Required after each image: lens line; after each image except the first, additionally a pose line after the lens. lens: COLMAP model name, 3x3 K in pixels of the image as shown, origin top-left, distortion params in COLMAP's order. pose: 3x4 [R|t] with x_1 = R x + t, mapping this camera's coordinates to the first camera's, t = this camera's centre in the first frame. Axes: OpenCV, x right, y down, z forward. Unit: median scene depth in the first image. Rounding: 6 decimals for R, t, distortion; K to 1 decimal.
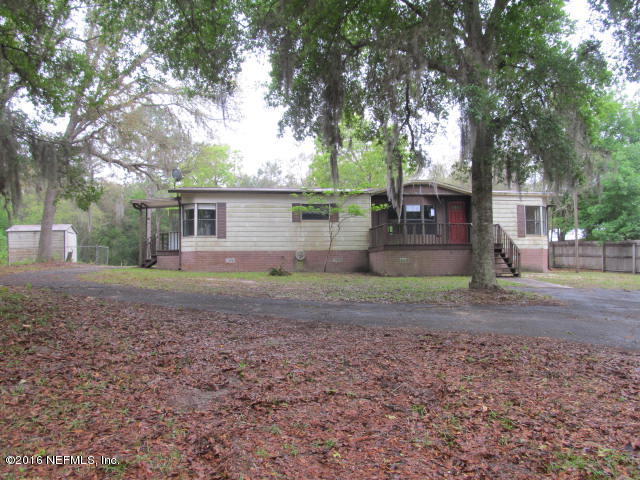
lens RADIAL K [[523.0, 0, 319.7], [0, 523.0, 238.4], [0, 0, 1]] dist [-0.034327, 0.000133]
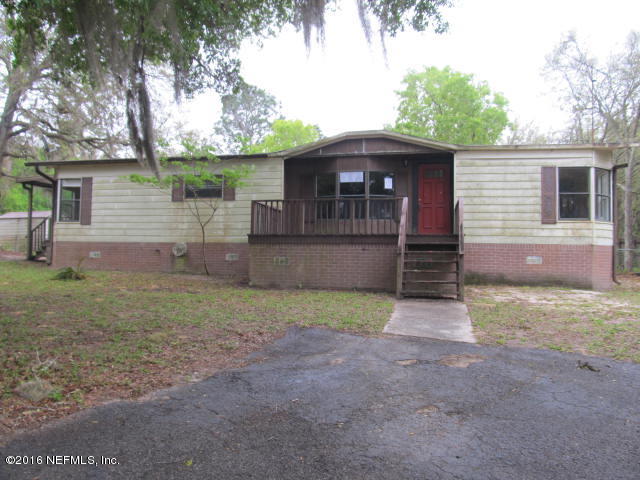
lens RADIAL K [[523.0, 0, 320.1], [0, 523.0, 241.6], [0, 0, 1]] dist [-0.034327, 0.000133]
pose [[0.933235, 0.012462, -0.359050, 0.379619], [-0.003419, 0.999661, 0.025808, 0.003358], [0.359250, -0.022857, 0.932961, 0.413137]]
